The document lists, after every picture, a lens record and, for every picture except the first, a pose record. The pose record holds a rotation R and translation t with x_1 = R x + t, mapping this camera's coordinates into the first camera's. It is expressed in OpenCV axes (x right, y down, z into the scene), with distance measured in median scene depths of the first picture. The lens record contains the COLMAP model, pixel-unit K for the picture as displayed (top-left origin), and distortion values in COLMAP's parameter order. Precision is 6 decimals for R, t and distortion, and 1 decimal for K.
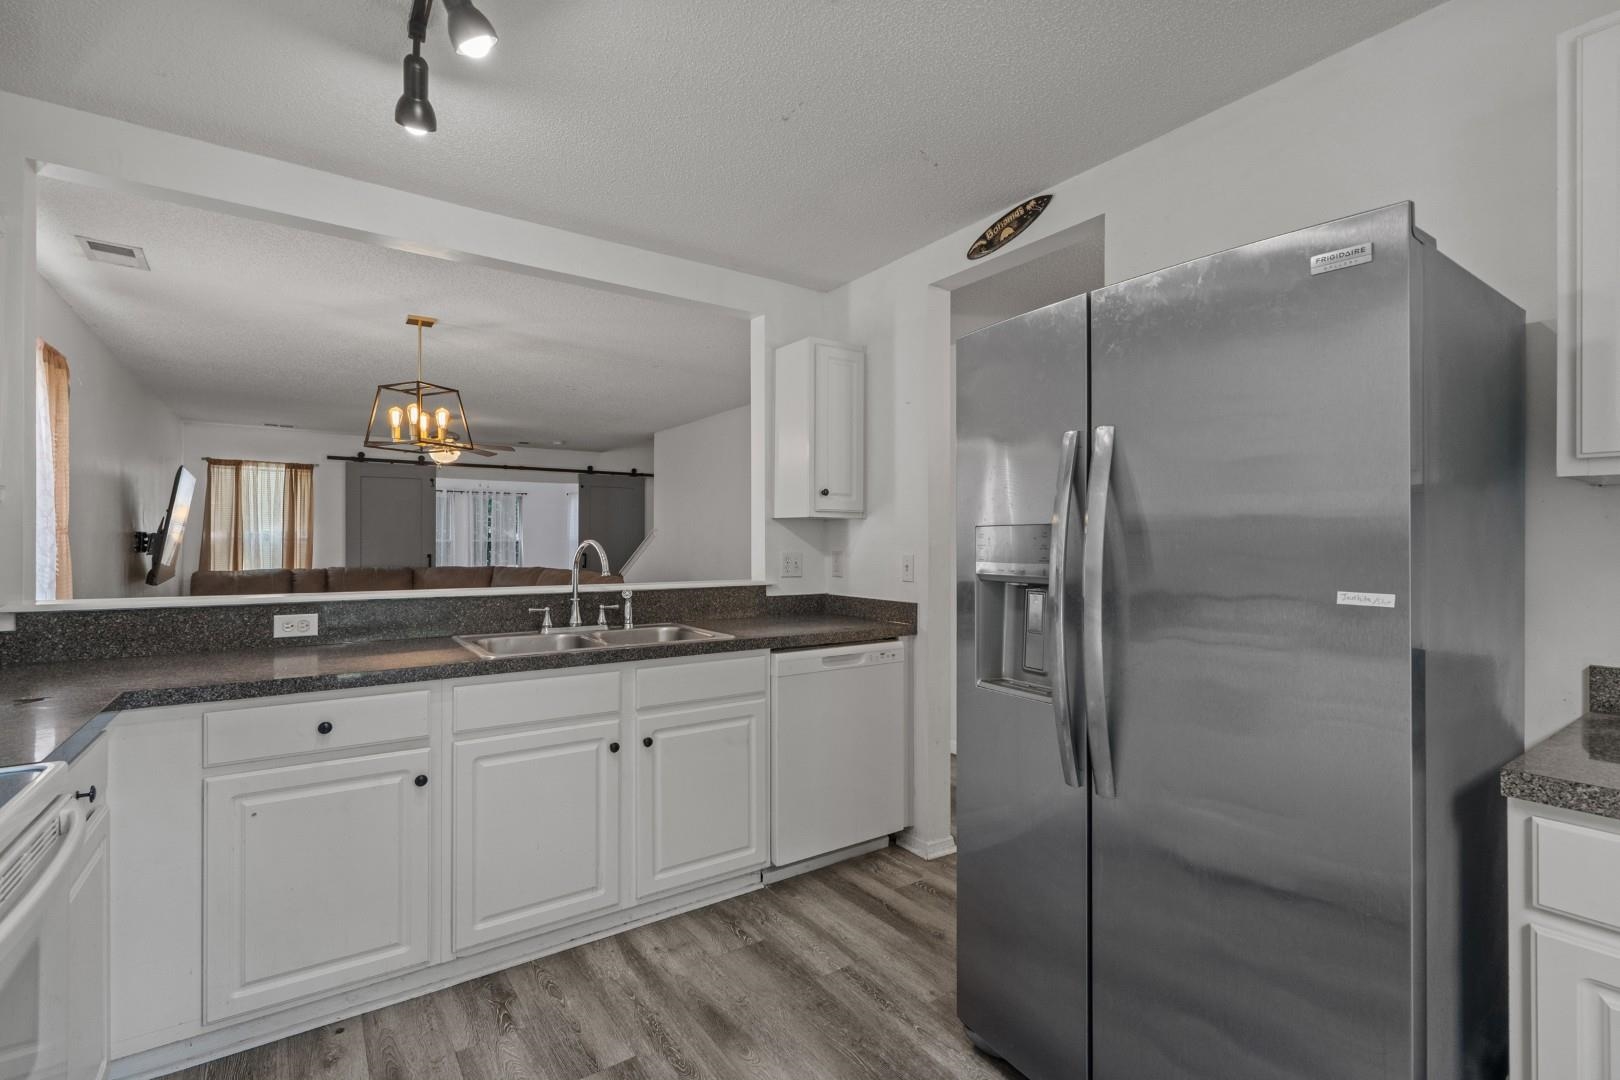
lens RADIAL K [[736.1, 0, 810.0], [0, 736.1, 559.6], [0, 0, 1]] dist [0.000833, 0.000492]
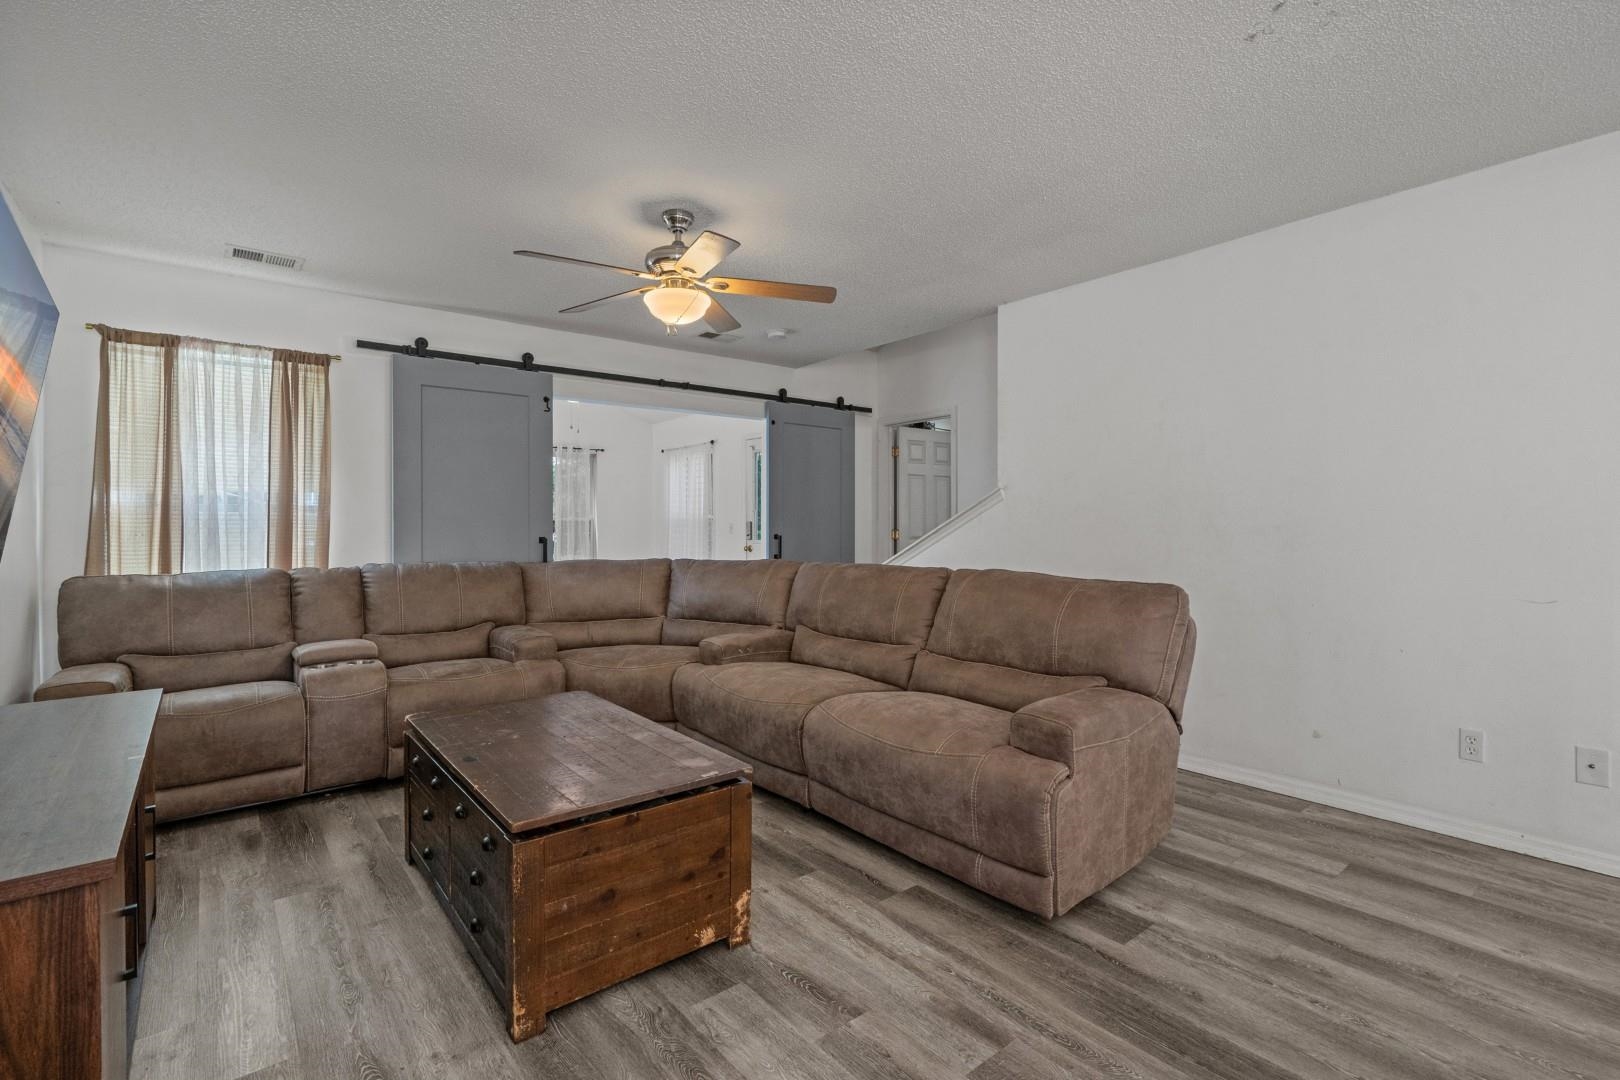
lens RADIAL K [[748.9, 0, 810.0], [0, 748.9, 540.0], [0, 0, 1]] dist [0.003398, 0.000377]
pose [[0.997927, -0.007116, 0.063954, -0.922272], [0.007552, 0.999950, -0.006581, -0.000806], [-0.063904, 0.007051, 0.997931, 1.143243]]
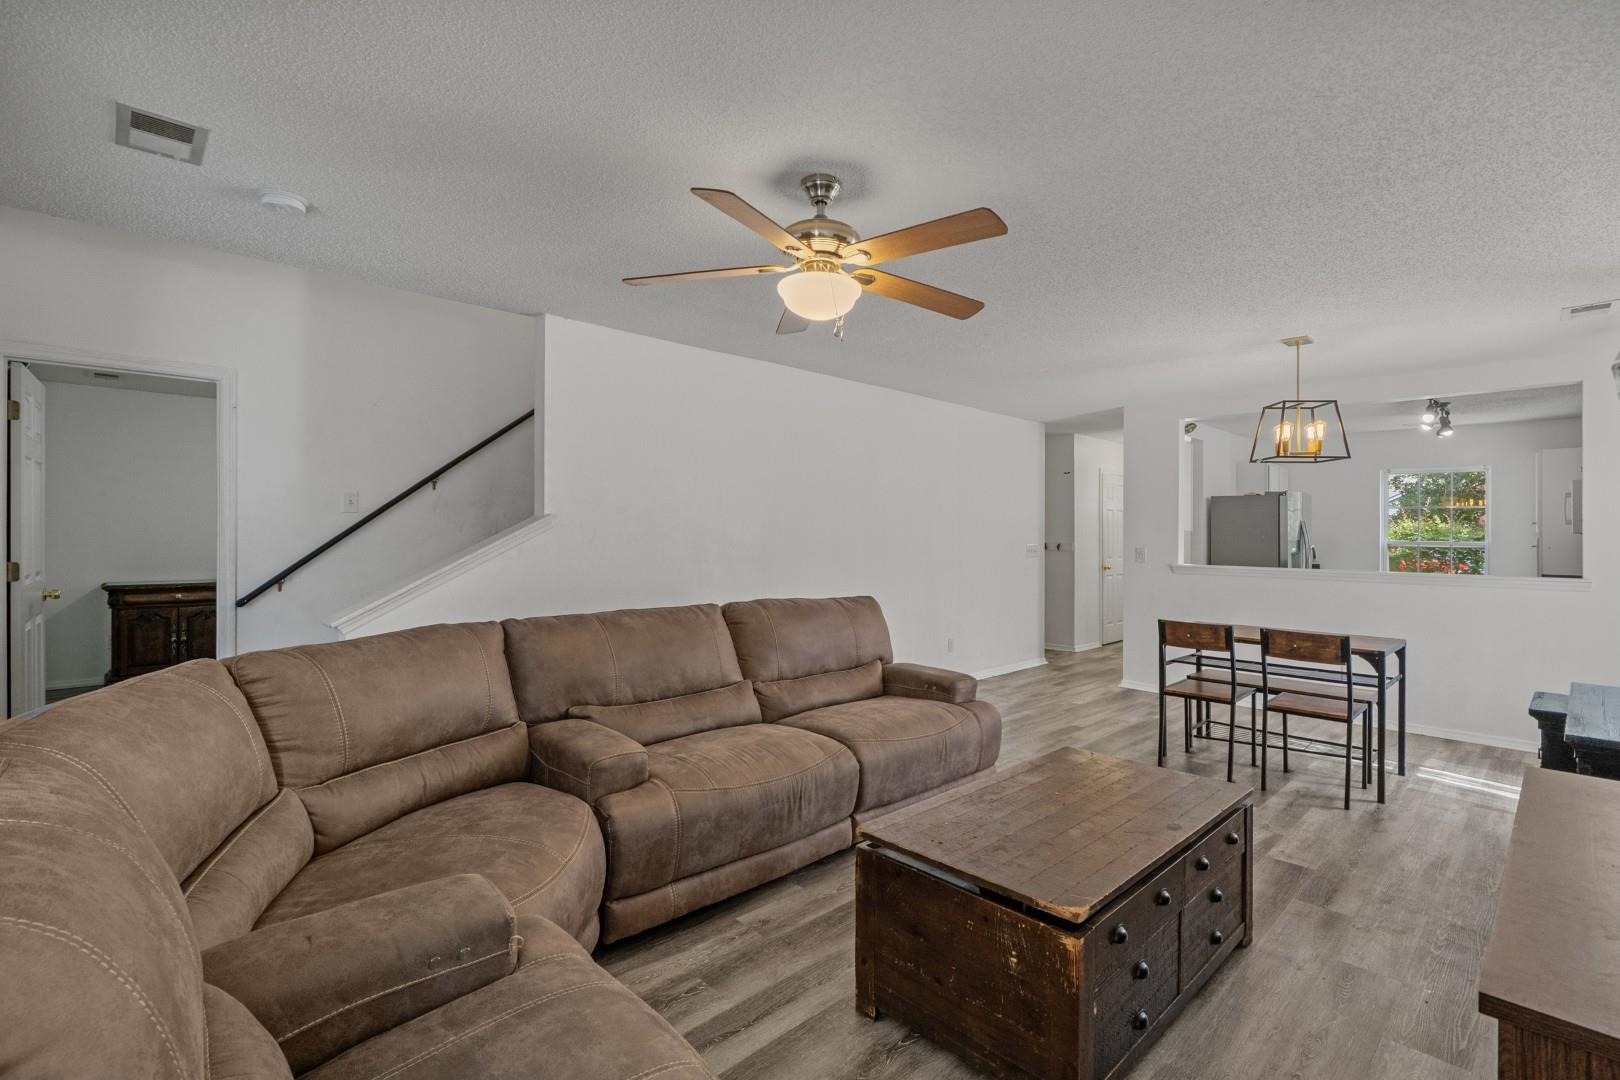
lens RADIAL K [[748.9, 0, 810.0], [0, 748.9, 540.0], [0, 0, 1]] dist [0.003398, 0.000377]
pose [[-0.164675, -0.008432, 0.986312, -1.751289], [0.005958, 0.999937, 0.009543, -0.070308], [-0.986330, 0.007448, -0.164614, 2.219319]]
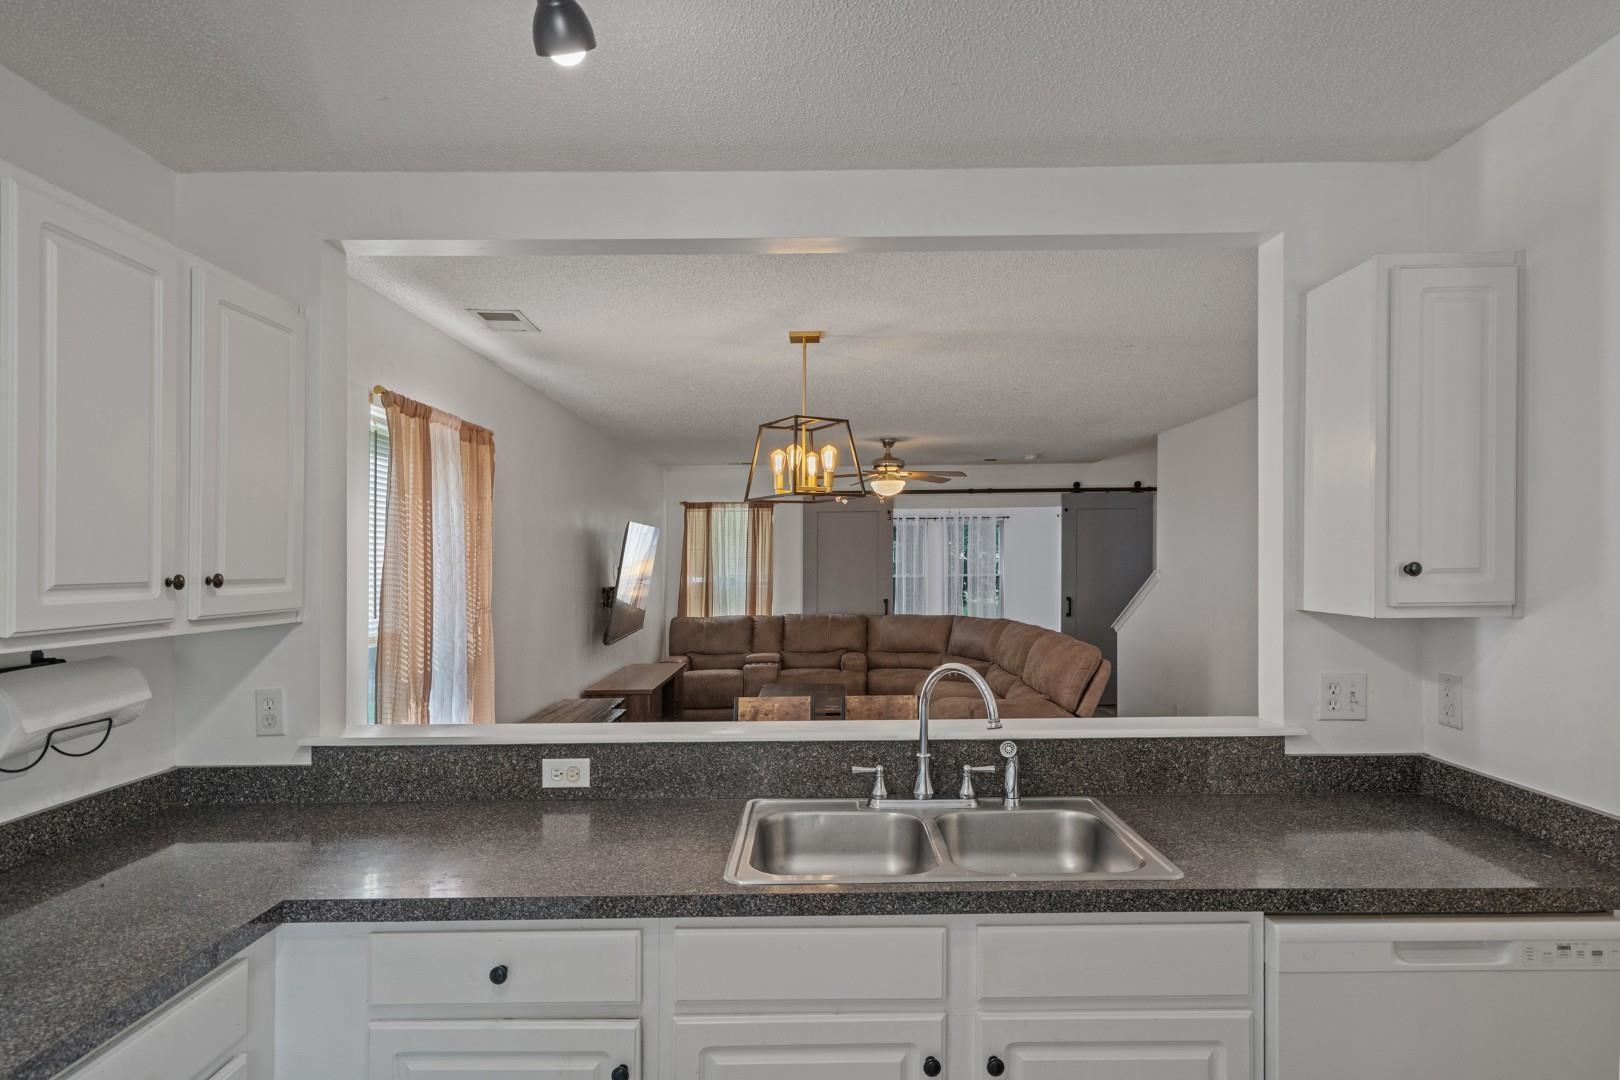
lens RADIAL K [[899.0, 0, 813.9], [0, 899.0, 583.9], [0, 0, 1]] dist [0.000515, 0.001692]
pose [[0.818249, 0.003315, -0.574855, 0.034361], [-0.001391, 0.999992, 0.003787, -0.074972], [0.574863, -0.002299, 0.818247, 0.257010]]
